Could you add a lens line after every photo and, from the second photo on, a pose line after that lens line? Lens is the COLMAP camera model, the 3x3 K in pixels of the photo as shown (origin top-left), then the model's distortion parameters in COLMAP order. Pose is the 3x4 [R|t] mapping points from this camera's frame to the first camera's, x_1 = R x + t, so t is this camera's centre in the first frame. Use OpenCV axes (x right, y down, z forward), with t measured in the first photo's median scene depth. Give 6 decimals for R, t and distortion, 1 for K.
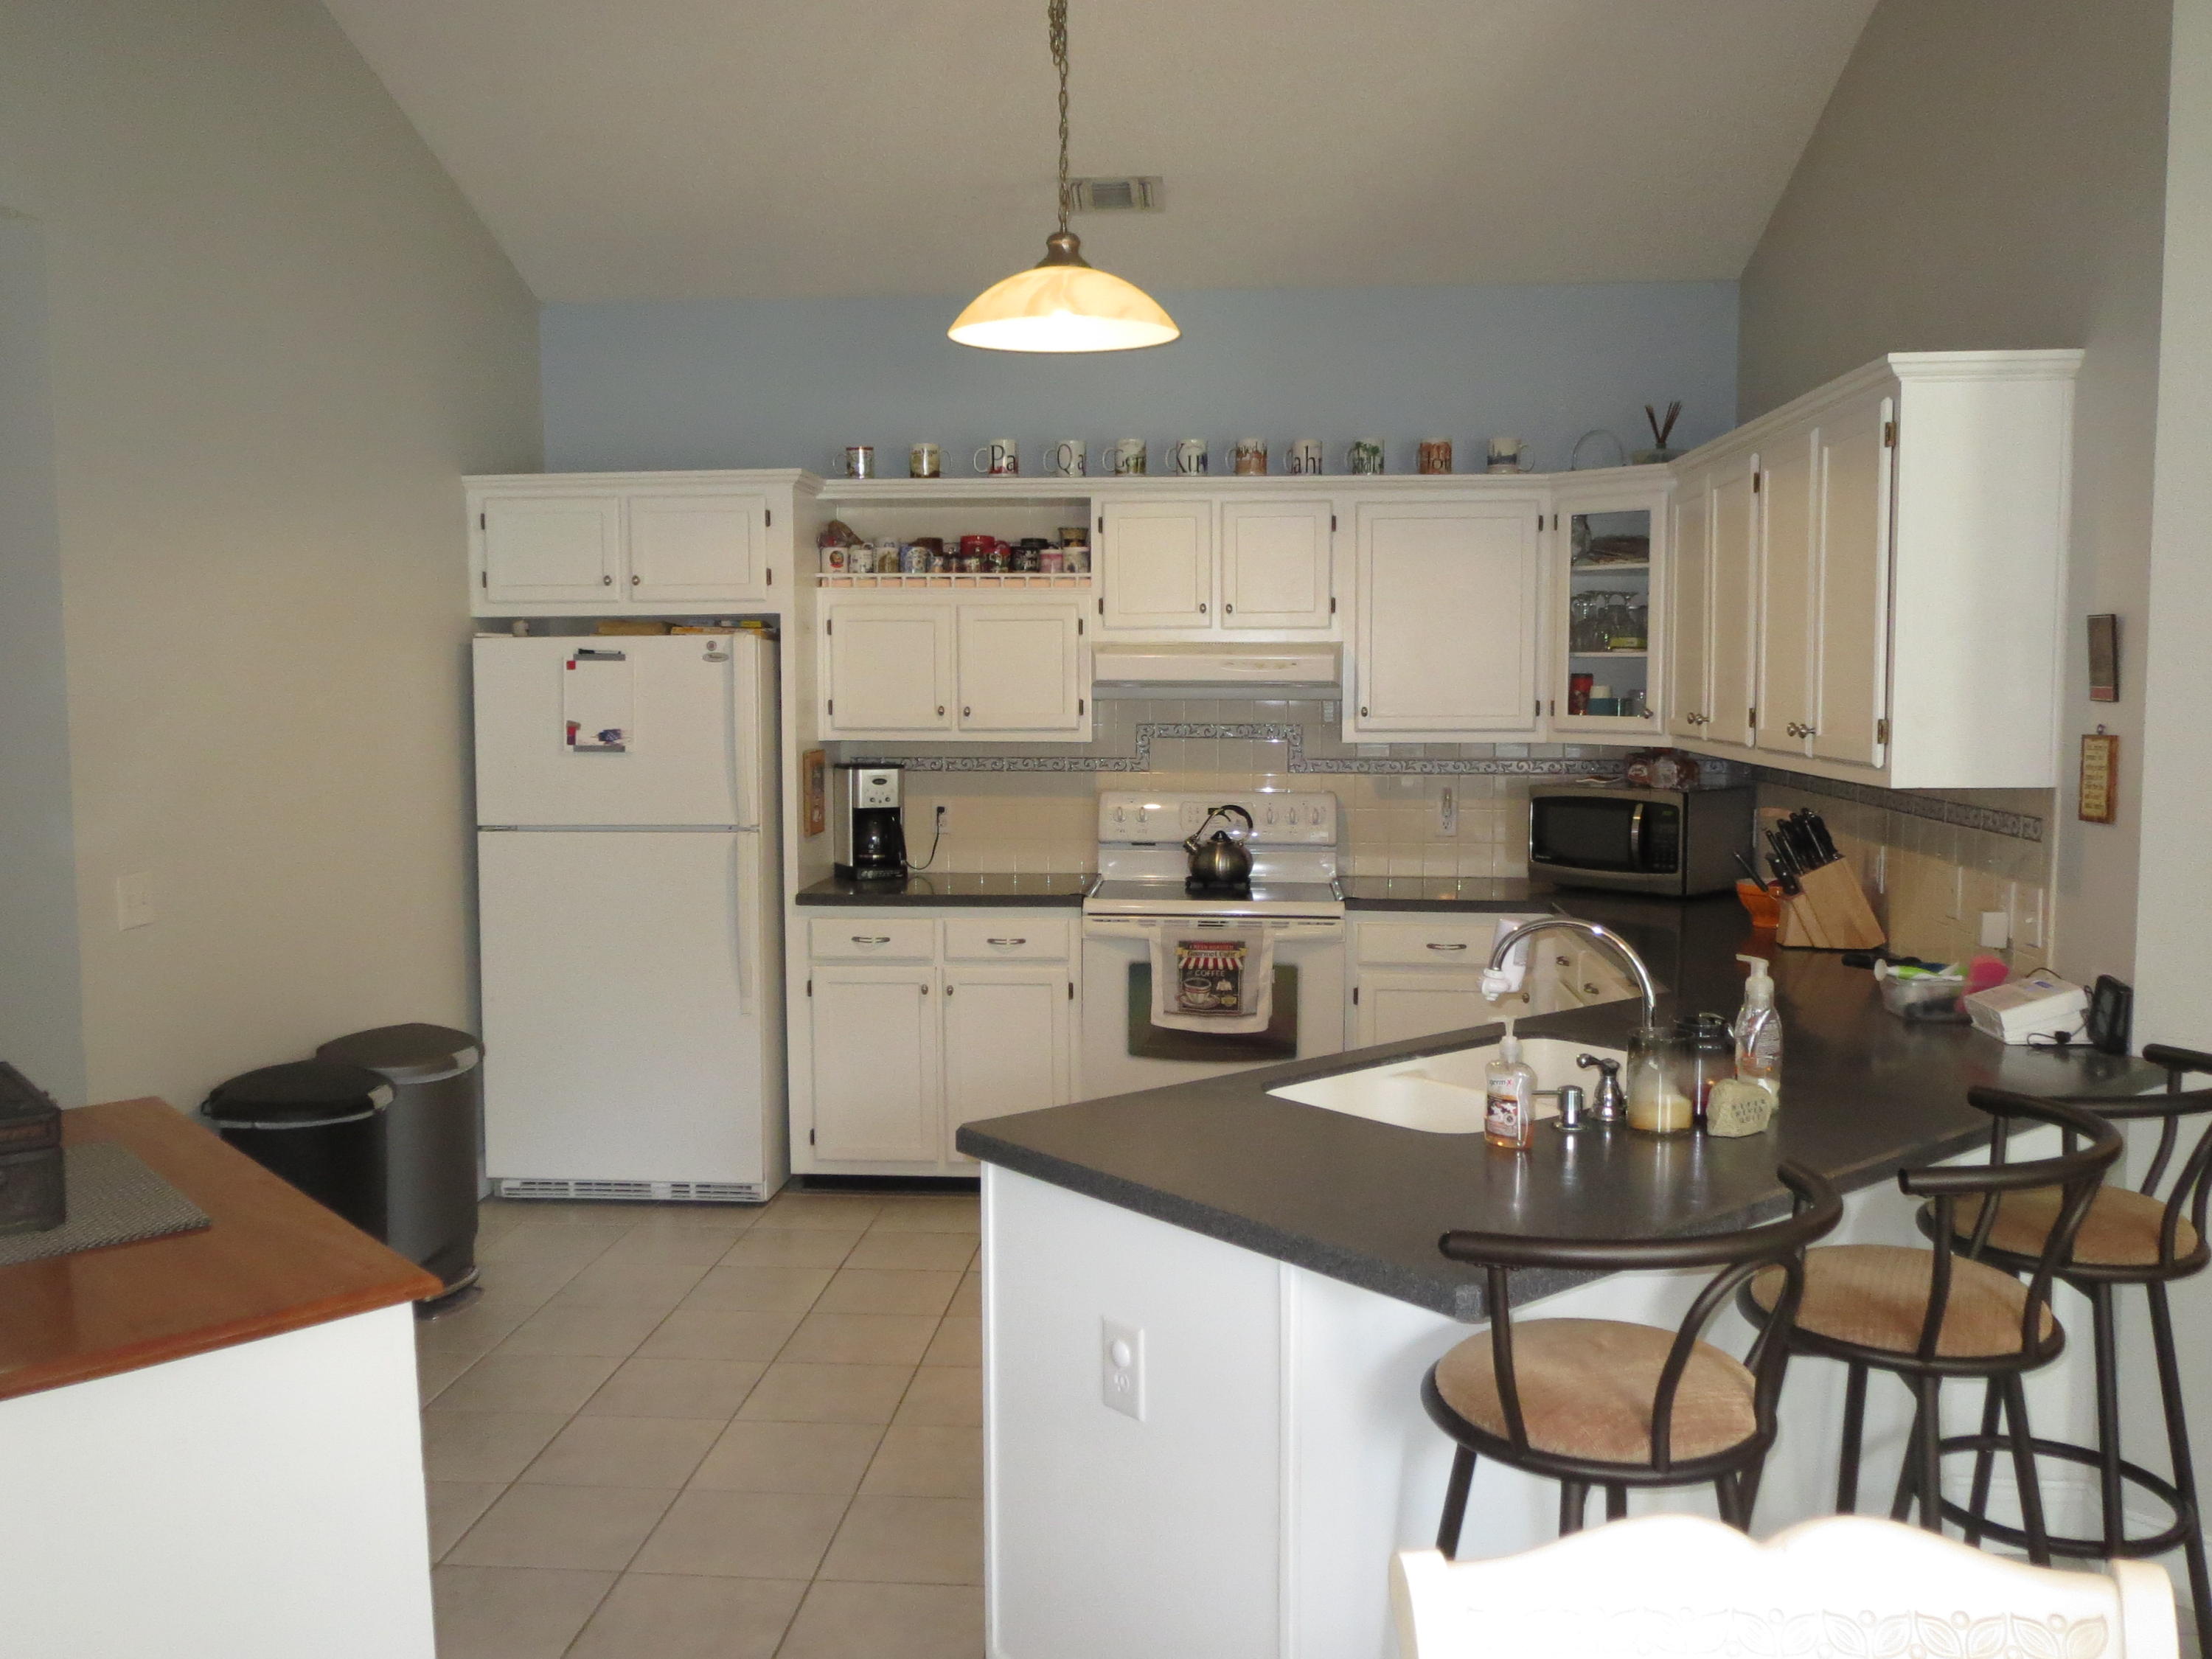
lens RADIAL K [[1885.9, 0, 1106.0], [0, 1885.9, 829.5], [0, 0, 1]] dist [-0.003665, -0.003180]
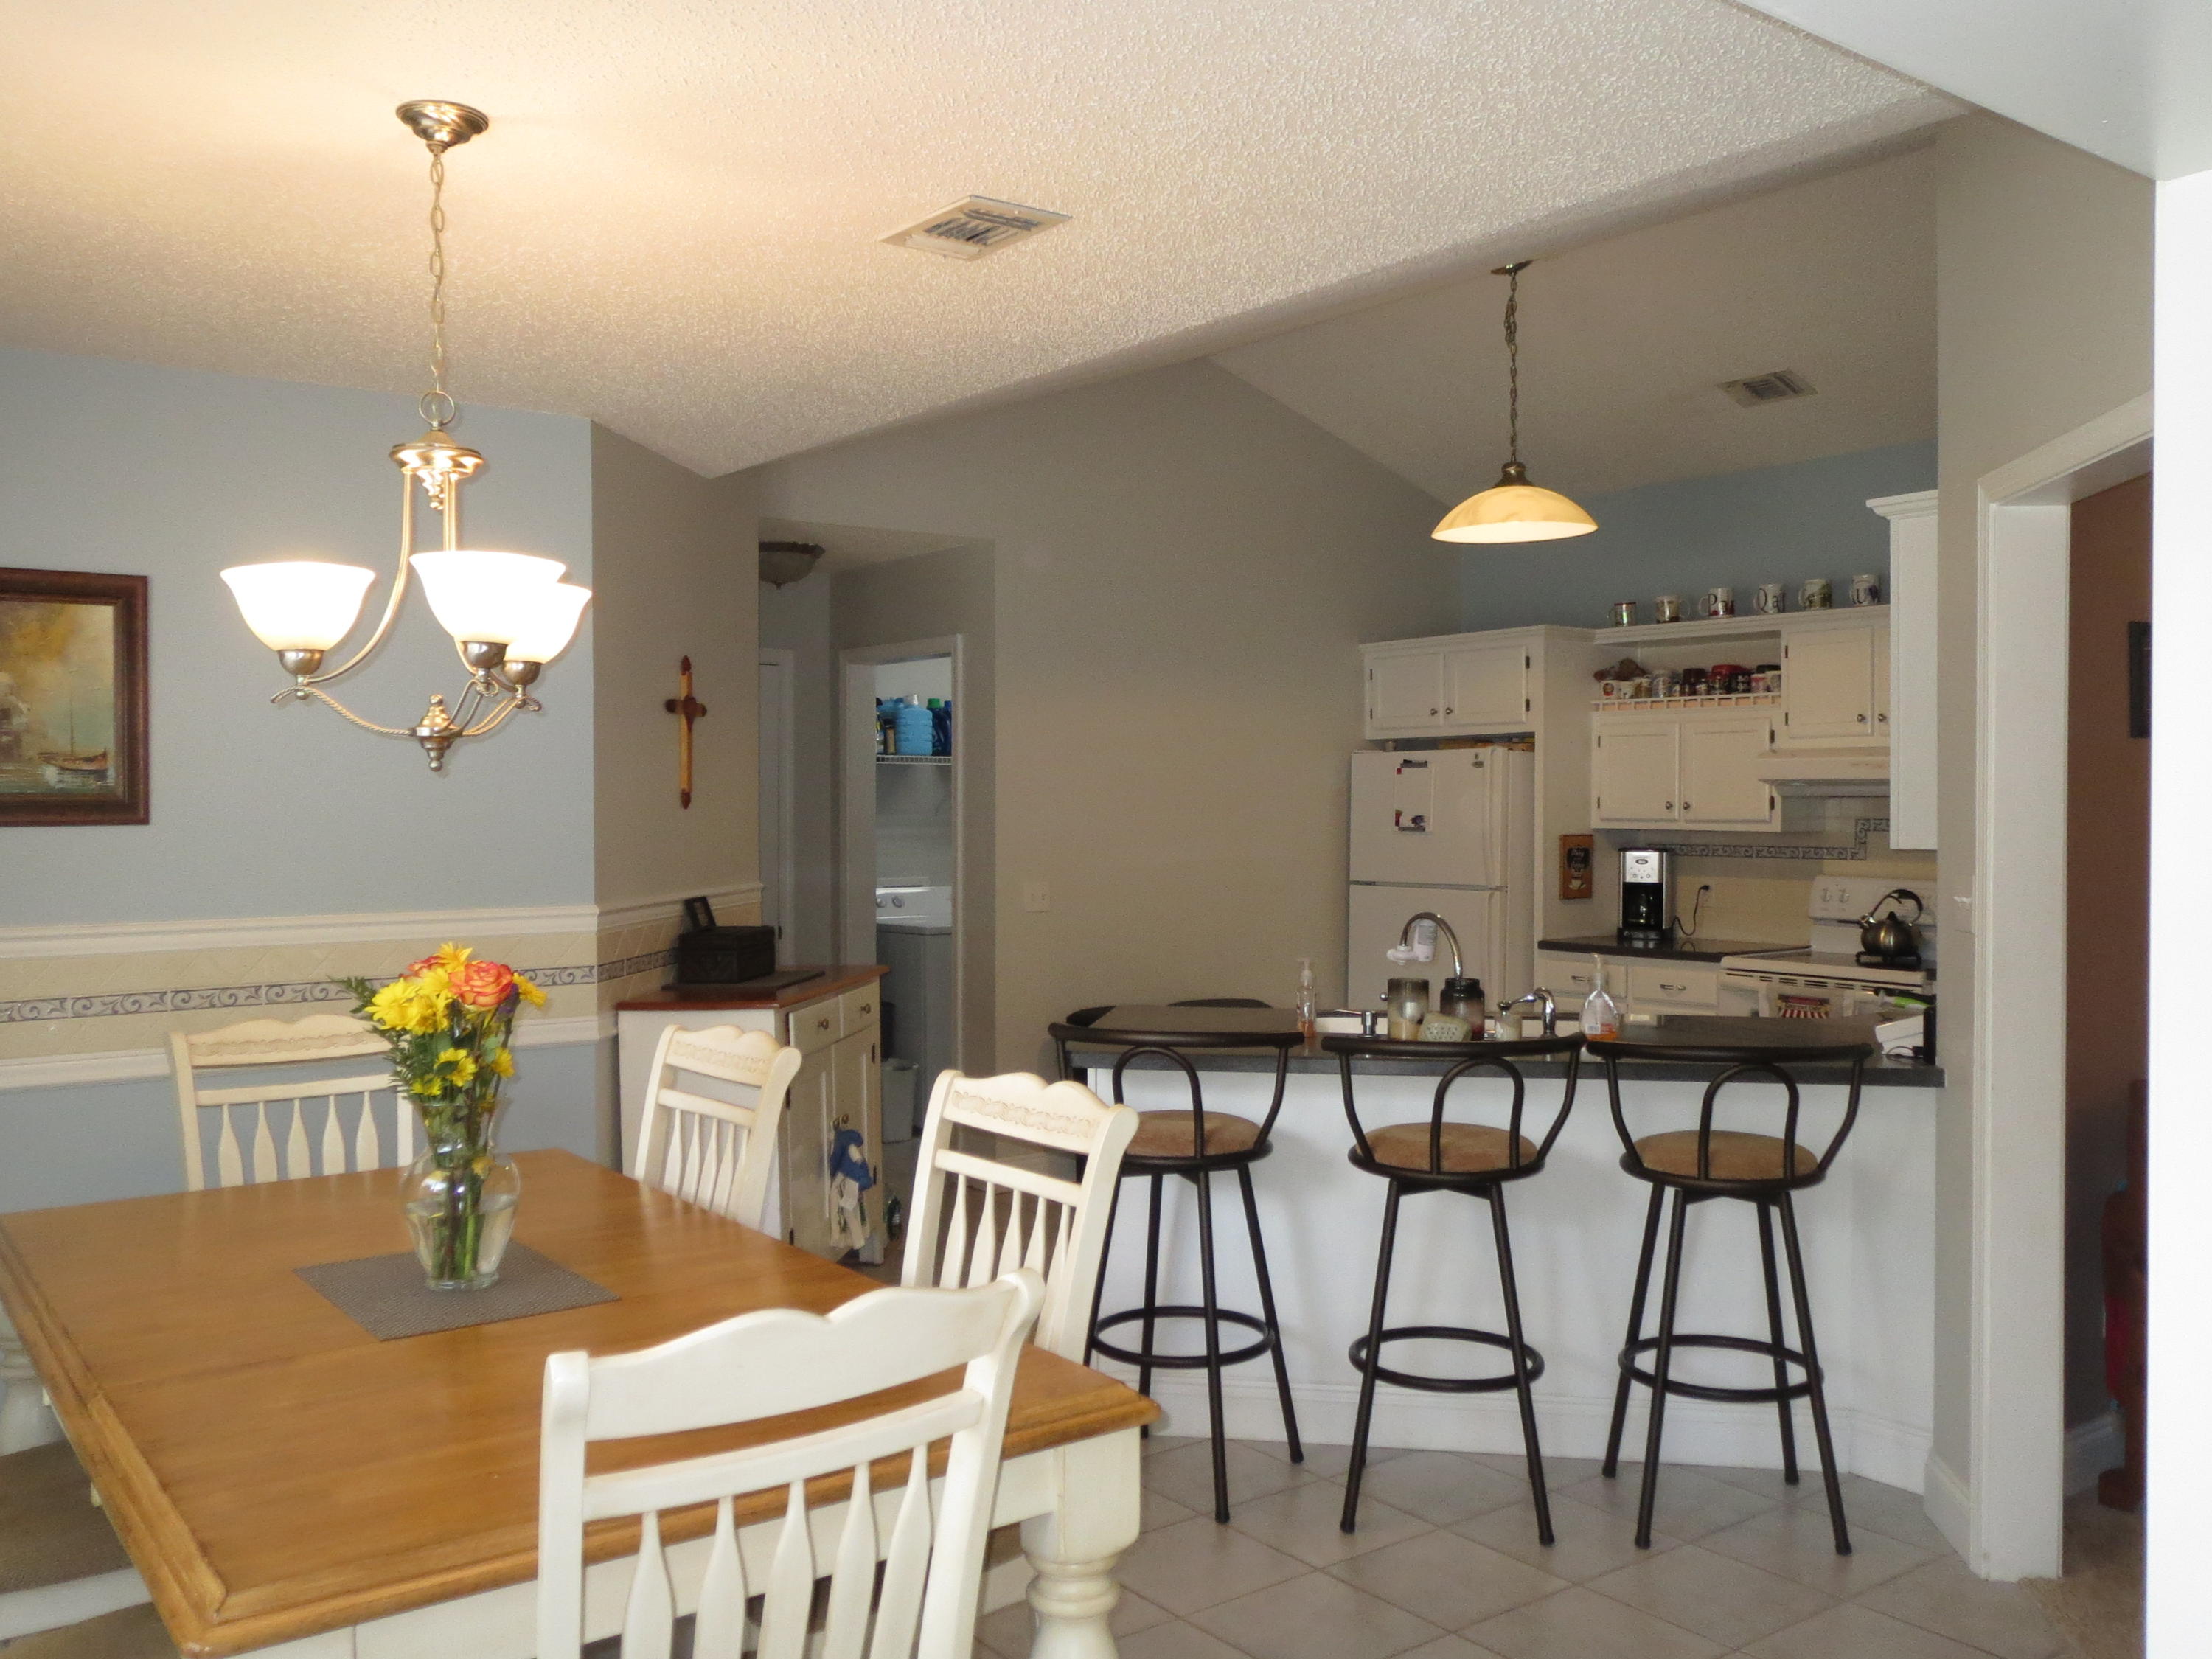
lens RADIAL K [[1885.9, 0, 1106.0], [0, 1885.9, 829.5], [0, 0, 1]] dist [-0.003665, -0.003180]
pose [[0.663792, 0.012834, -0.747807, 0.631749], [-0.066303, 0.996926, -0.041745, 0.031929], [0.744973, 0.077292, 0.662602, -0.119044]]
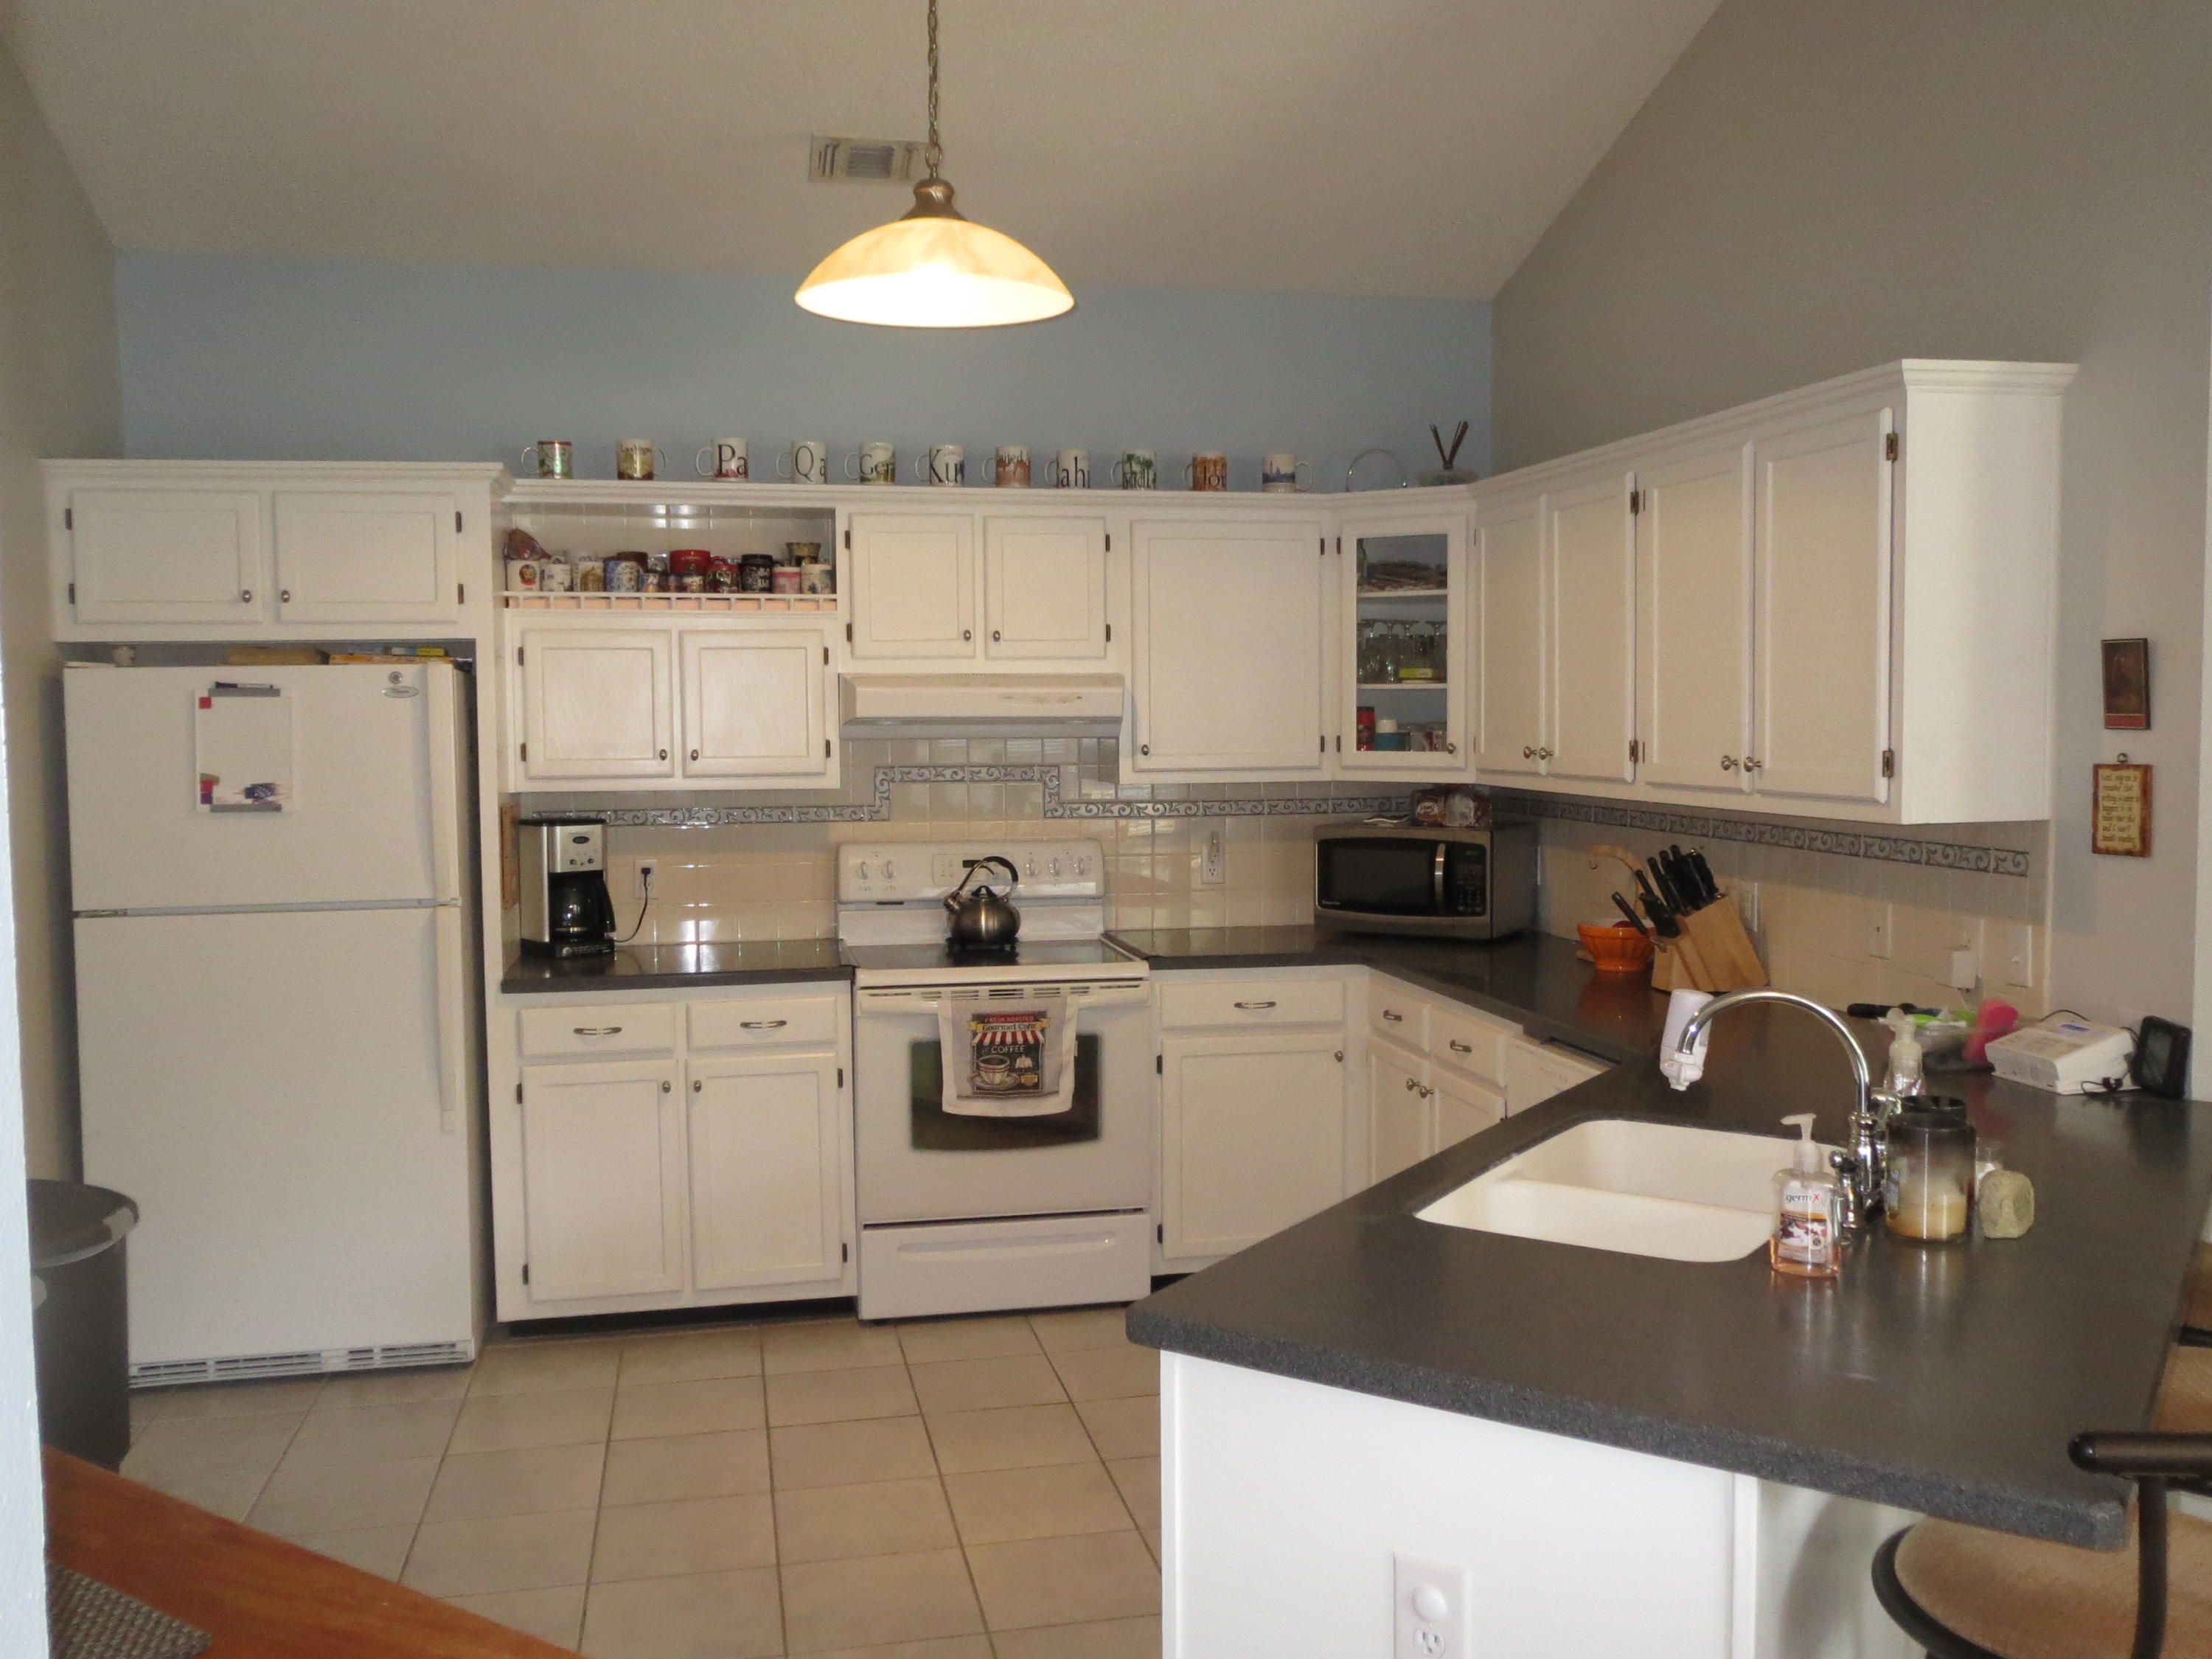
lens RADIAL K [[1885.9, 0, 1106.0], [0, 1885.9, 829.5], [0, 0, 1]] dist [-0.003665, -0.003180]
pose [[0.958262, -0.023866, 0.284893, -0.144789], [0.029751, 0.999424, -0.016347, -0.010075], [-0.284339, 0.024141, 0.958420, 0.138080]]
